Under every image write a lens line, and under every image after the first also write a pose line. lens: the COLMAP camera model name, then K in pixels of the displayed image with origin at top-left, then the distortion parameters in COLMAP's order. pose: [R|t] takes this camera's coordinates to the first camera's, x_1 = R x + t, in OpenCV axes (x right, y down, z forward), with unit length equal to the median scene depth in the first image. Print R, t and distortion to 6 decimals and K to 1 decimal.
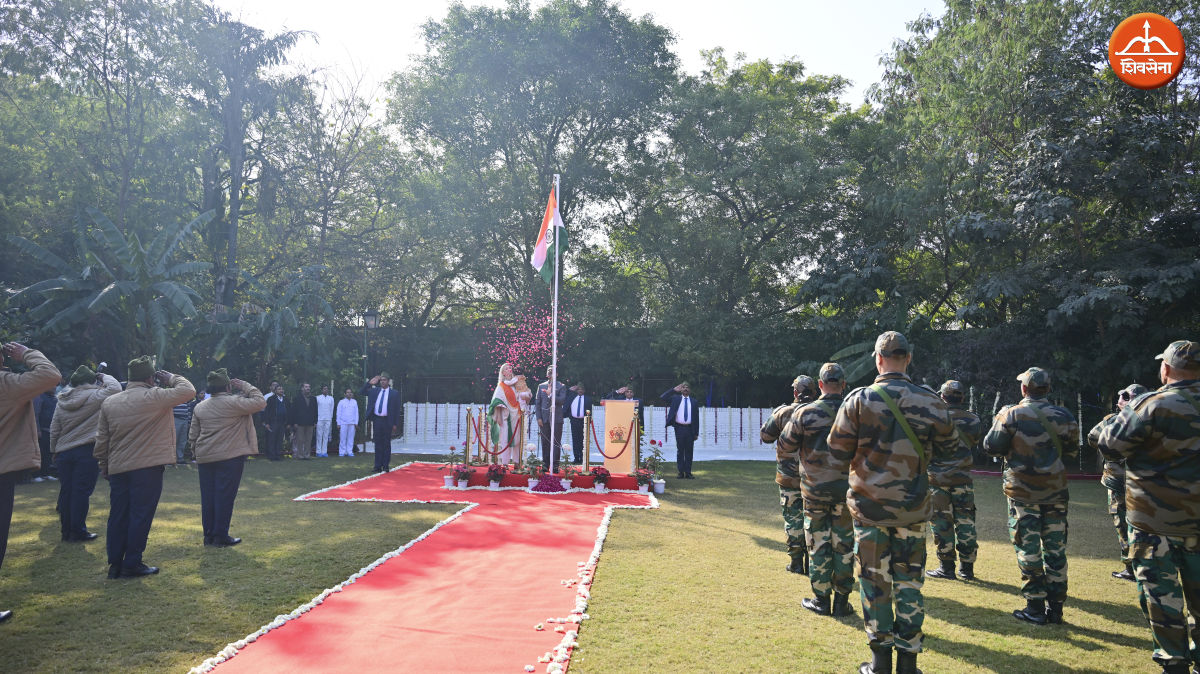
lens RADIAL K [[780.3, 0, 594.8], [0, 780.3, 345.8], [0, 0, 1]] dist [0.015104, 0.000025]
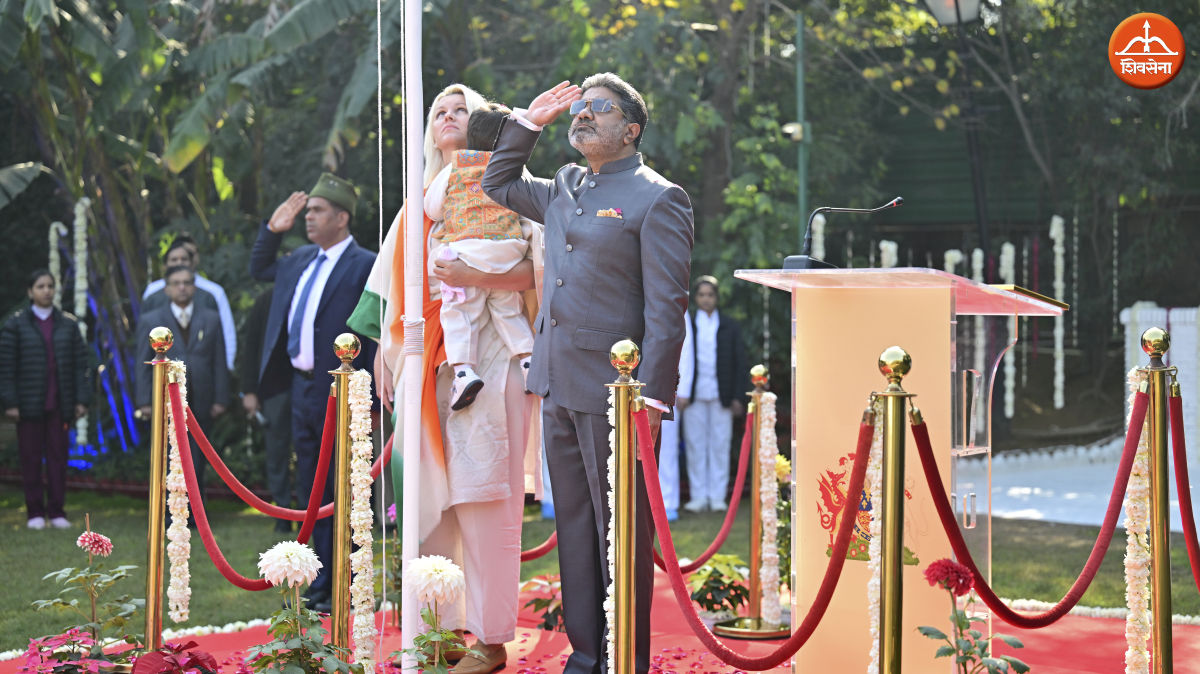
lens RADIAL K [[2377.8, 0, 610.5], [0, 2377.8, 337.0], [0, 0, 1]] dist [0.038683, 0.000000]
pose [[0.757824, -0.007646, -0.652414, 0.301445], [0.062787, 0.996145, 0.061257, 0.052814], [0.649431, -0.087385, 0.755383, 0.650589]]
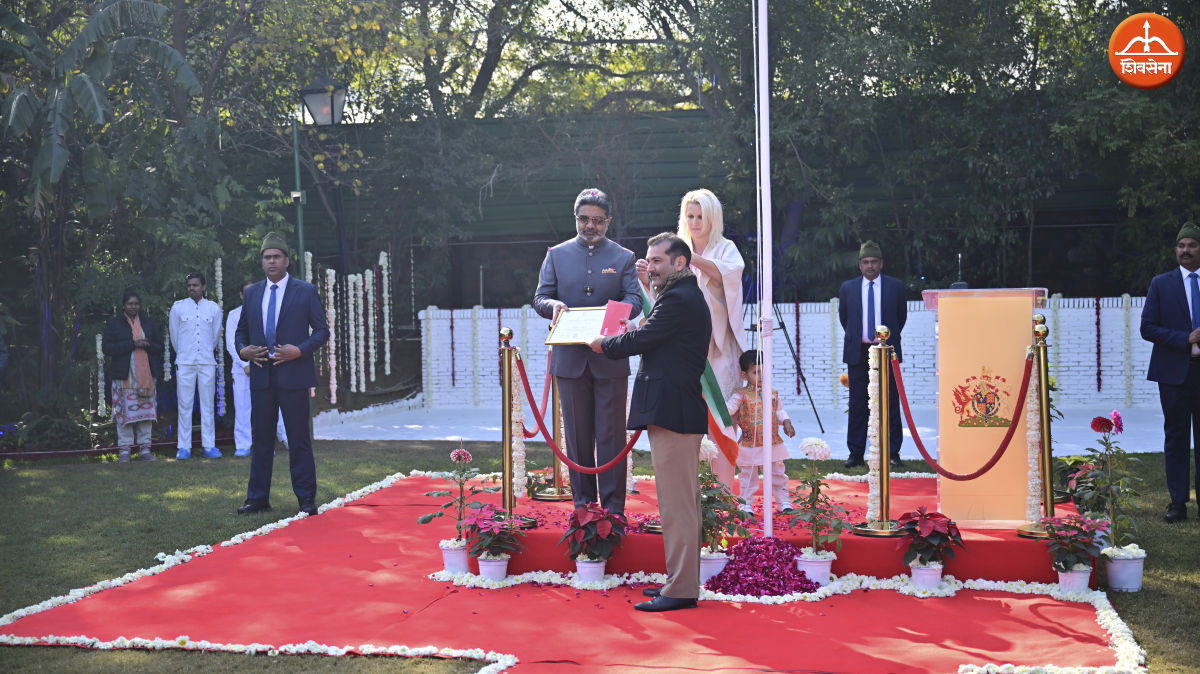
lens RADIAL K [[1733.3, 0, 604.0], [0, 1733.3, 340.5], [0, 0, 1]] dist [0.001209, 0.000000]
pose [[0.984817, -0.030234, -0.170942, 0.000589], [0.047250, 0.994224, 0.096368, 0.017086], [0.167041, -0.102982, 0.980557, 0.311763]]
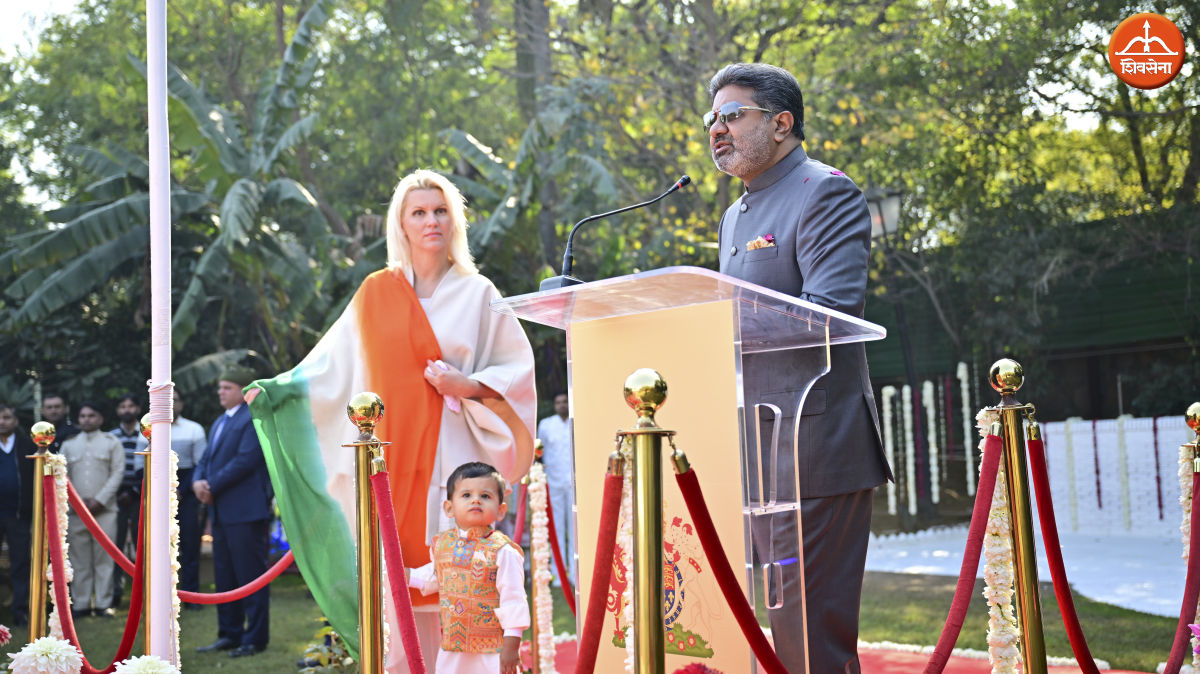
lens RADIAL K [[1380.4, 0, 601.0], [0, 1380.4, 333.5], [0, 0, 1]] dist [0.007580, 0.000000]
pose [[0.700549, -0.103508, -0.706058, 0.191268], [0.101814, 0.993800, -0.044671, 0.086177], [0.706304, -0.040592, 0.706744, 0.866440]]
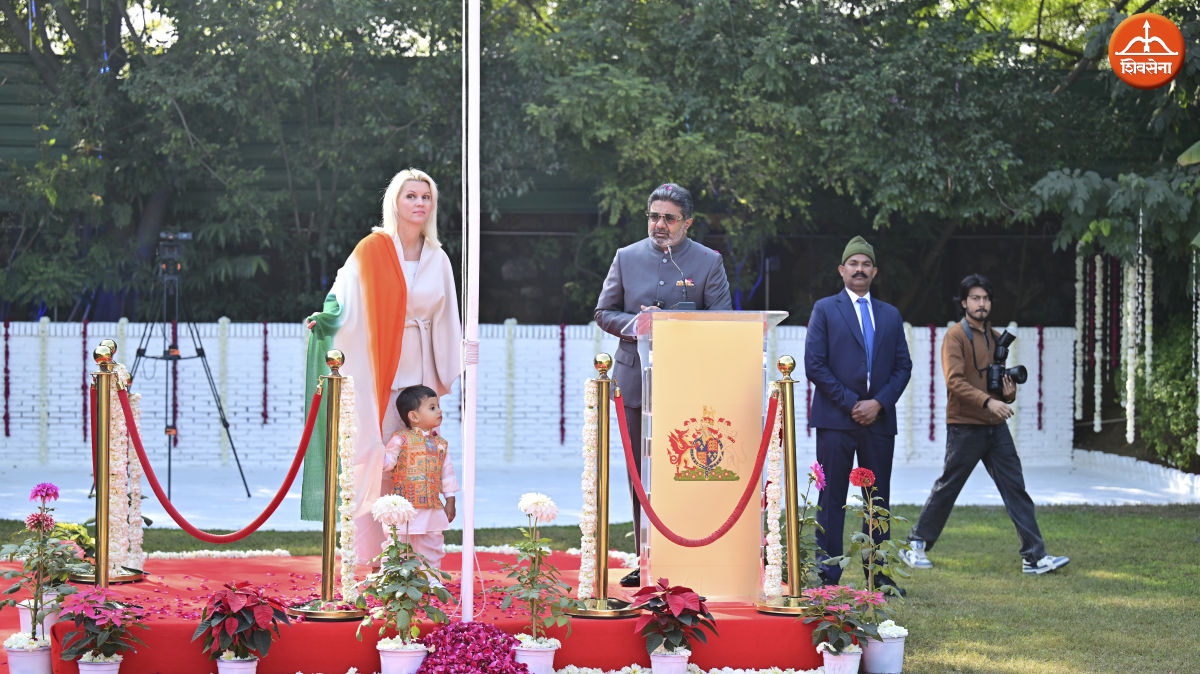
lens RADIAL K [[2348.7, 0, 611.7], [0, 2348.7, 340.7], [0, 0, 1]] dist [-0.008759, 0.000000]
pose [[0.977213, -0.010940, 0.211978, -0.164429], [-0.007863, 0.996119, 0.087659, 0.013803], [-0.212115, -0.087329, 0.973335, 0.283008]]
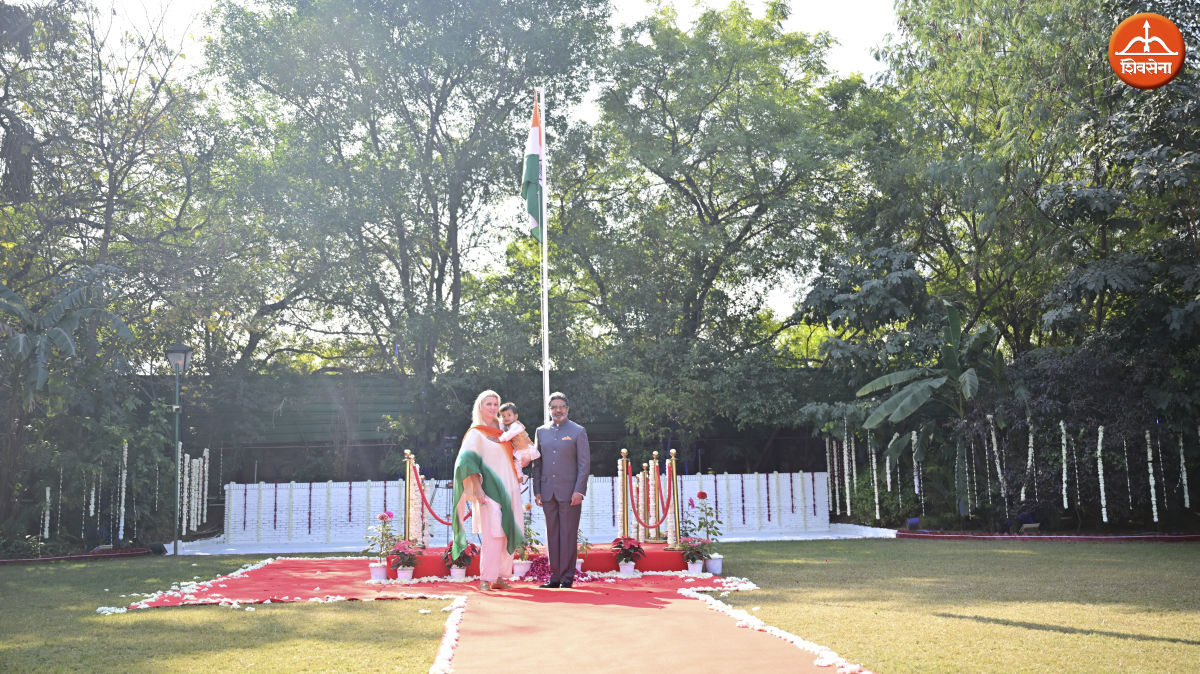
lens RADIAL K [[1012.1, 0, 600.0], [0, 1012.1, 344.7], [0, 0, 1]] dist [-0.009232, 0.044679]
pose [[0.986738, -0.010772, 0.161965, -0.142646], [0.023469, 0.996779, -0.076683, 0.061400], [-0.160618, 0.079467, 0.983812, 0.180381]]
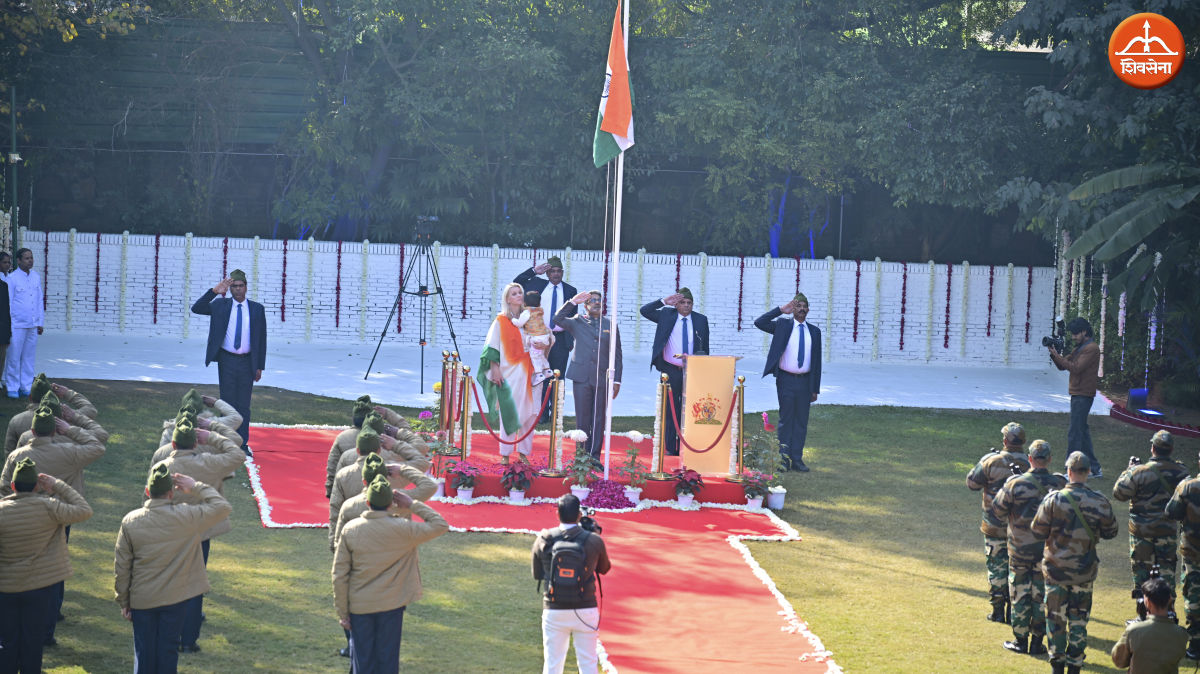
lens RADIAL K [[3521.0, 0, 595.6], [0, 3521.0, 328.1], [0, 0, 1]] dist [0.133202, 0.000000]
pose [[0.988713, 0.010718, 0.149436, -0.475871], [-0.037527, 0.983358, 0.177760, -0.441352], [-0.145043, -0.181361, 0.972662, -1.663546]]
